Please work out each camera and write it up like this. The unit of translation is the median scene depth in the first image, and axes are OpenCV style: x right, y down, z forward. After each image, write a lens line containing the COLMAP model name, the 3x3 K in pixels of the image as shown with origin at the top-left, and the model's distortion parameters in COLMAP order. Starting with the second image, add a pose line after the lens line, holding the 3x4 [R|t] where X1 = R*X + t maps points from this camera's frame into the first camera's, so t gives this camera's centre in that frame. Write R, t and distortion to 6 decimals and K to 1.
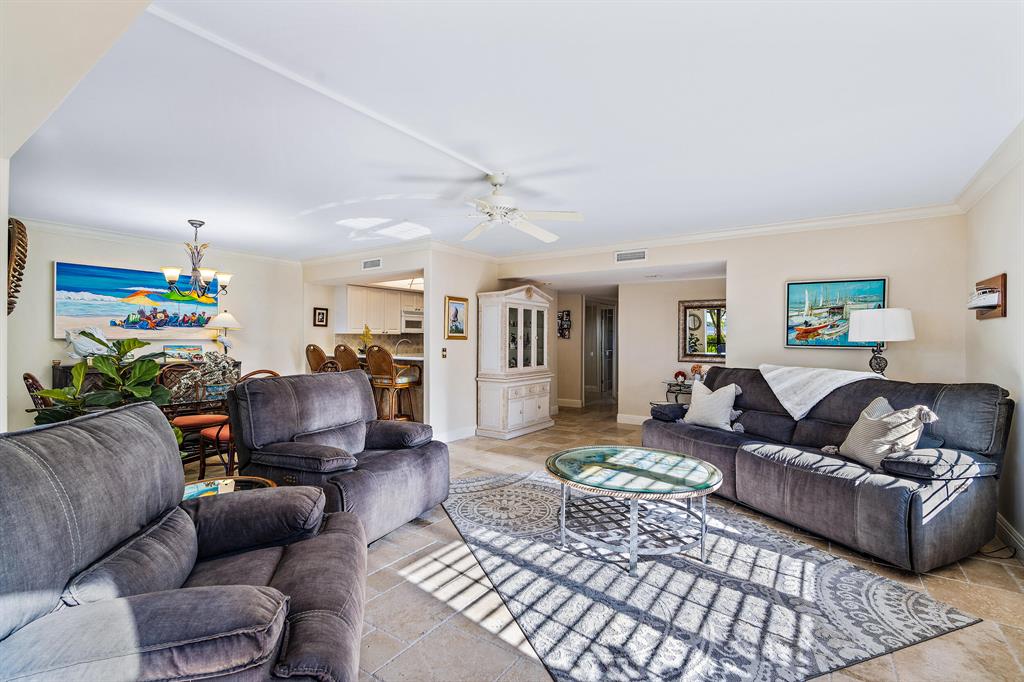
lens RADIAL K [[468.7, 0, 512.0], [0, 468.7, 341.0], [0, 0, 1]] dist [0.001711, 0.000380]
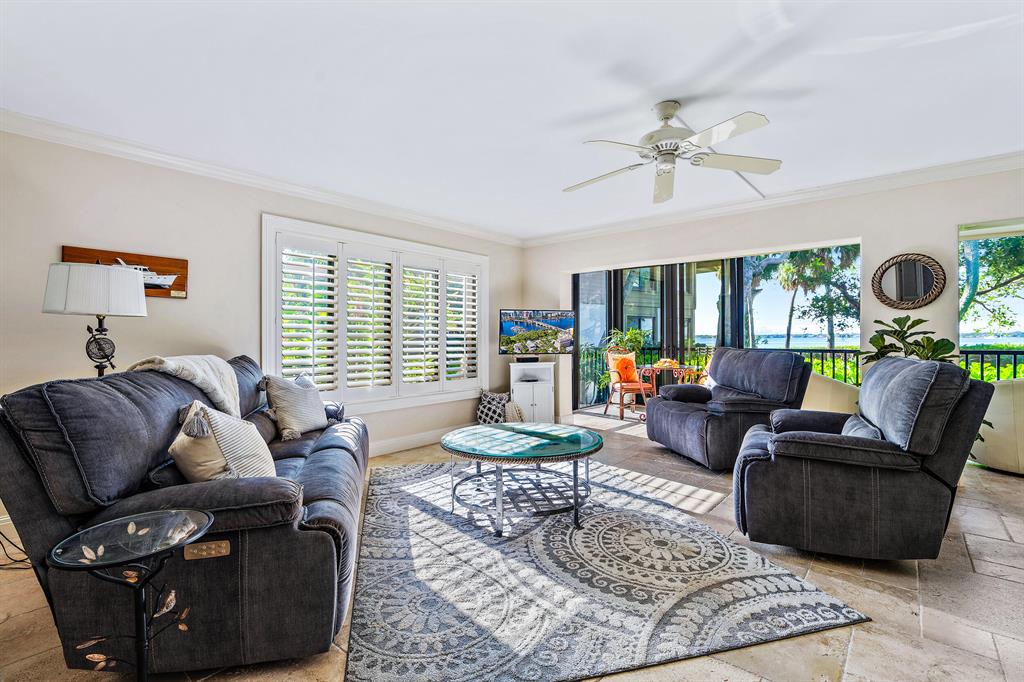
lens RADIAL K [[468.7, 0, 512.0], [0, 468.7, 341.0], [0, 0, 1]] dist [0.001711, 0.000380]
pose [[-0.994500, -0.002352, 0.104710, 0.095340], [-0.001216, 0.999940, 0.010912, 0.022133], [-0.104729, 0.010724, -0.994443, 1.194702]]
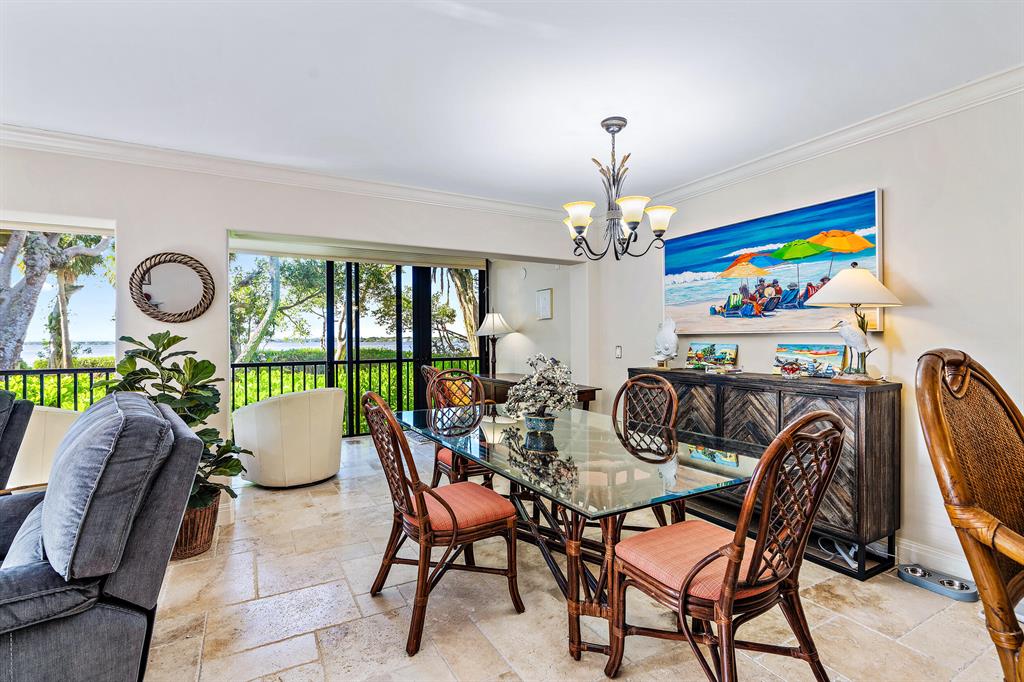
lens RADIAL K [[468.7, 0, 512.0], [0, 468.7, 341.0], [0, 0, 1]] dist [0.001711, 0.000380]
pose [[-0.448664, 0.003187, -0.893695, -0.109445], [0.004203, 0.999990, 0.001456, 0.003833], [0.893690, -0.003103, -0.448673, 1.040351]]
